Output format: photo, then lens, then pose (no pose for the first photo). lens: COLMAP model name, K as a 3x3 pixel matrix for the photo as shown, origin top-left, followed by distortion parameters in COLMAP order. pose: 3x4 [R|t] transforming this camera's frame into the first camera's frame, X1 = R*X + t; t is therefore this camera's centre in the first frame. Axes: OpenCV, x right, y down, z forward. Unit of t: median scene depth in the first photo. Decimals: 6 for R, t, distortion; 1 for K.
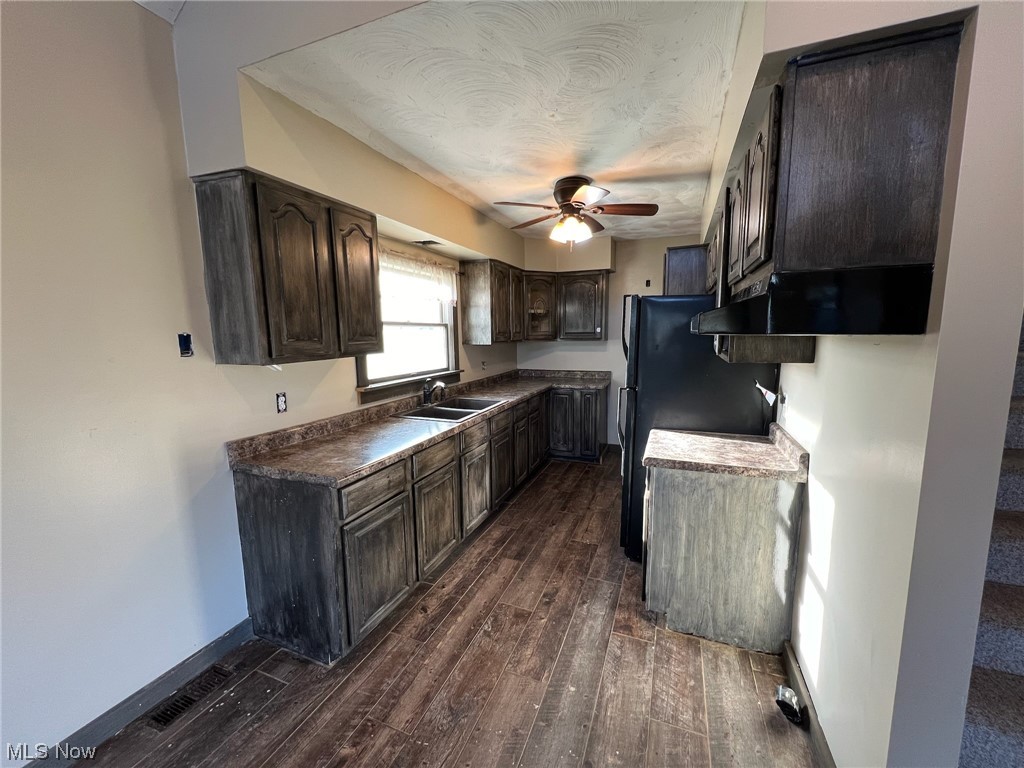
lens RADIAL K [[409.6, 0, 512.7], [0, 409.6, 383.9], [0, 0, 1]] dist [0.002576, -0.000013]
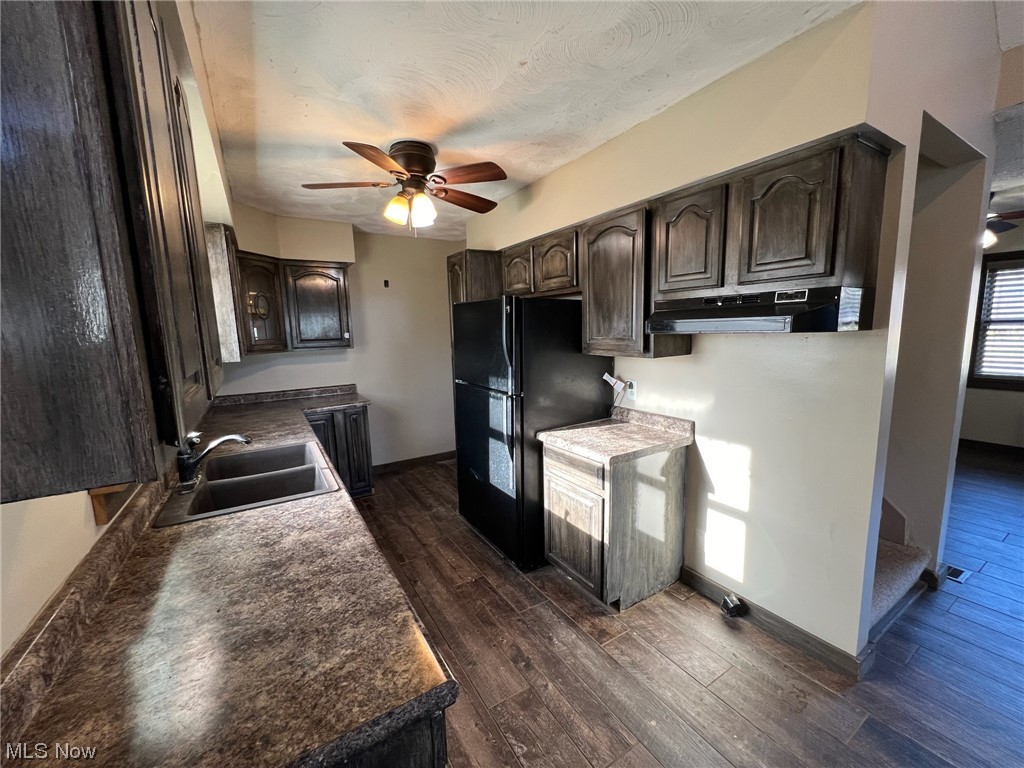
lens RADIAL K [[409.6, 0, 511.7], [0, 409.6, 385.6], [0, 0, 1]] dist [0.002576, -0.000013]
pose [[0.599780, -0.120451, 0.791047, -0.526159], [0.125910, 0.990496, 0.055354, -0.073691], [-0.790196, 0.066401, 0.609246, 0.496248]]
